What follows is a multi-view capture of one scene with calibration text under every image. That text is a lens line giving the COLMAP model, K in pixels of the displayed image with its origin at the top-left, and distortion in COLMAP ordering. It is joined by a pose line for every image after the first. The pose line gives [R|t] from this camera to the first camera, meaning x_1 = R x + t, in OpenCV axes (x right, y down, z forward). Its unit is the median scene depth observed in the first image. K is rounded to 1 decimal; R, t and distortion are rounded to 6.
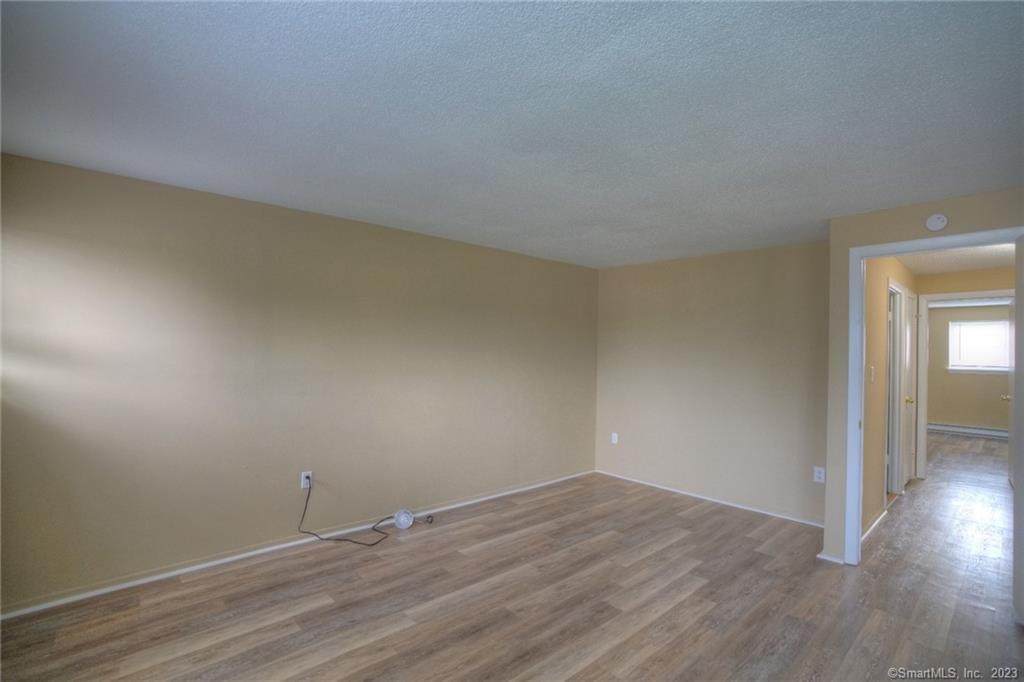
lens RADIAL K [[465.6, 0, 512.5], [0, 465.6, 346.0], [0, 0, 1]] dist [-0.033562, 0.001386]
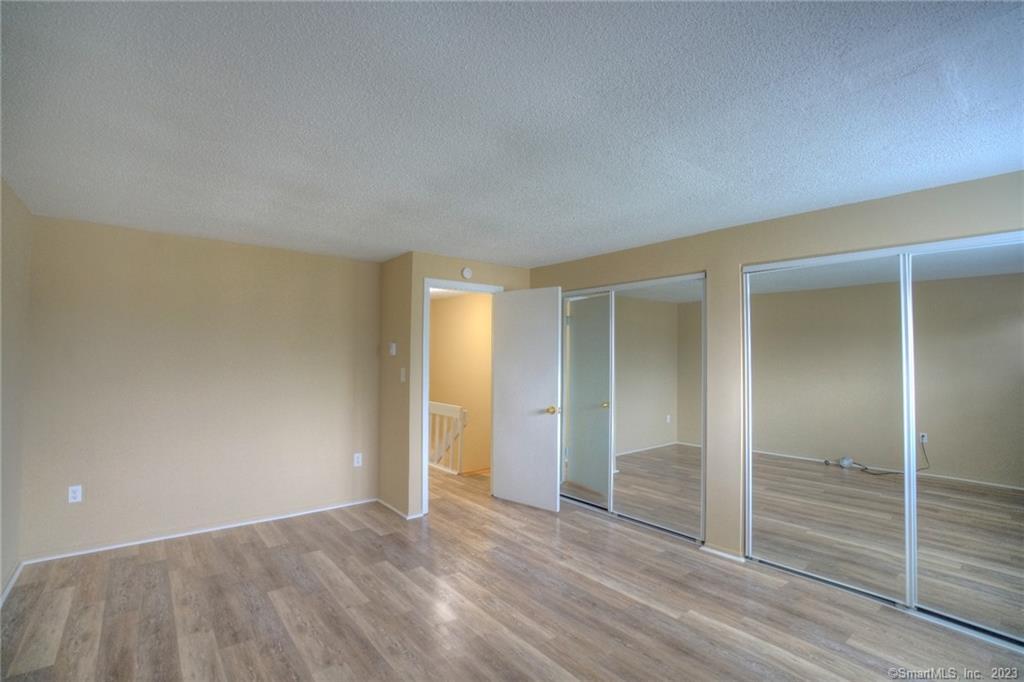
lens RADIAL K [[465.6, 0, 517.6], [0, 465.6, 338.7], [0, 0, 1]] dist [-0.033562, 0.001386]
pose [[0.049218, 0.027595, 0.998407, -0.614242], [-0.018069, 0.999479, -0.026734, -0.003662], [-0.998625, -0.016725, 0.049691, 0.664225]]
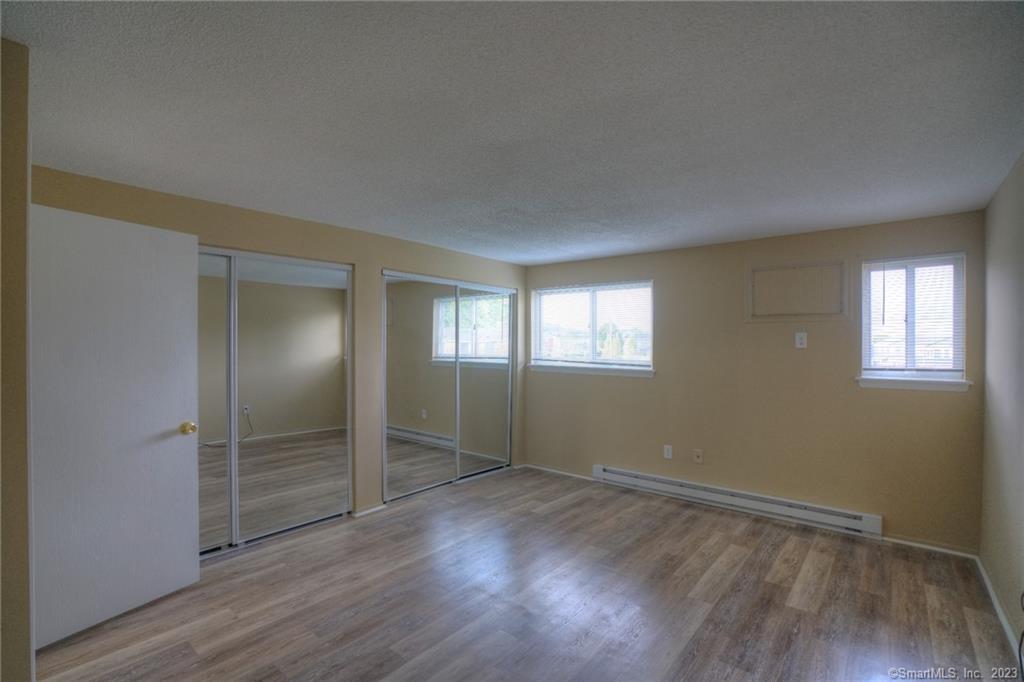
lens RADIAL K [[465.6, 0, 513.1], [0, 465.6, 345.5], [0, 0, 1]] dist [-0.033562, 0.001386]
pose [[-0.988752, -0.022219, -0.147903, 0.290221], [-0.020324, 0.999691, -0.014308, 0.017142], [0.148175, -0.011141, -0.988898, 1.540879]]
